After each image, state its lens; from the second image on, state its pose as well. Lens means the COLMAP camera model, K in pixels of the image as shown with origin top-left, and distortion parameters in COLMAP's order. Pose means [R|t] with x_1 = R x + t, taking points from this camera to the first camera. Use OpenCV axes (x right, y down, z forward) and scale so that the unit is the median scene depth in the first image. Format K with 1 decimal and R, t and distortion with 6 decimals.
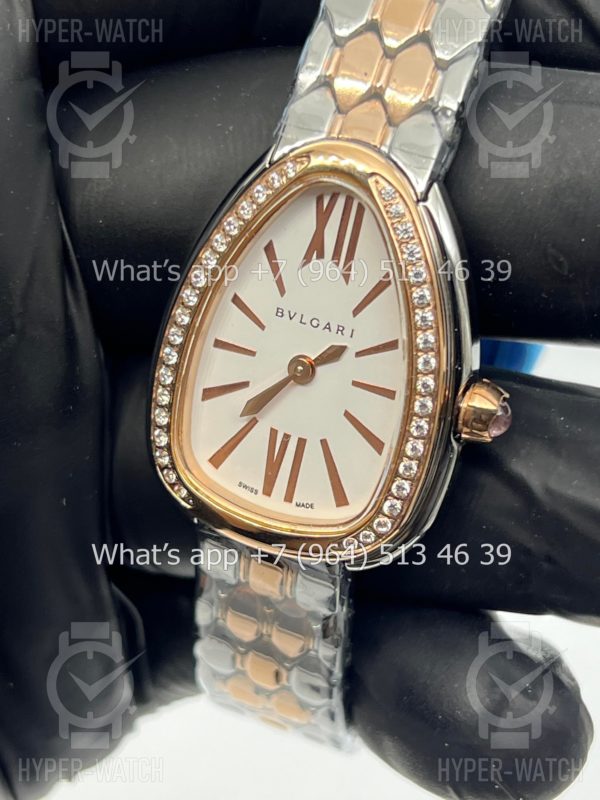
lens RADIAL K [[2001.8, 0, 300.0], [0, 2001.8, 400.0], [0, 0, 1]] dist [0.351148, -0.633354]
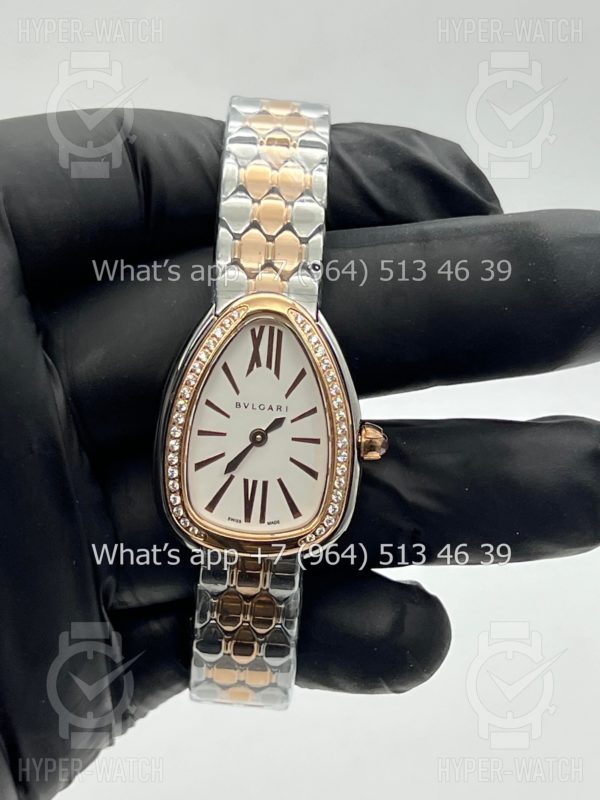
lens RADIAL K [[2001.8, 0, 300.0], [0, 2001.8, 400.0], [0, 0, 1]] dist [0.351148, -0.633354]
pose [[0.924750, -0.172676, 0.339147, -0.505561], [0.206666, 0.976148, -0.066511, 0.068642], [-0.319574, 0.131596, 0.938379, -0.512706]]
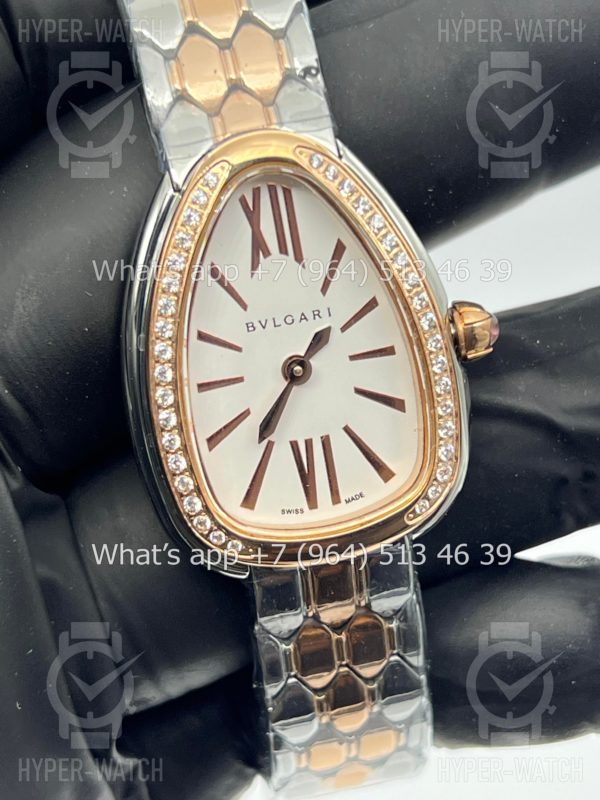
lens RADIAL K [[2001.8, 0, 300.0], [0, 2001.8, 400.0], [0, 0, 1]] dist [0.351148, -0.633354]
pose [[0.809880, -0.419918, 0.409588, -0.399950], [0.457060, 0.889399, 0.008083, -0.009484], [-0.367682, 0.180660, 0.912235, 0.122091]]
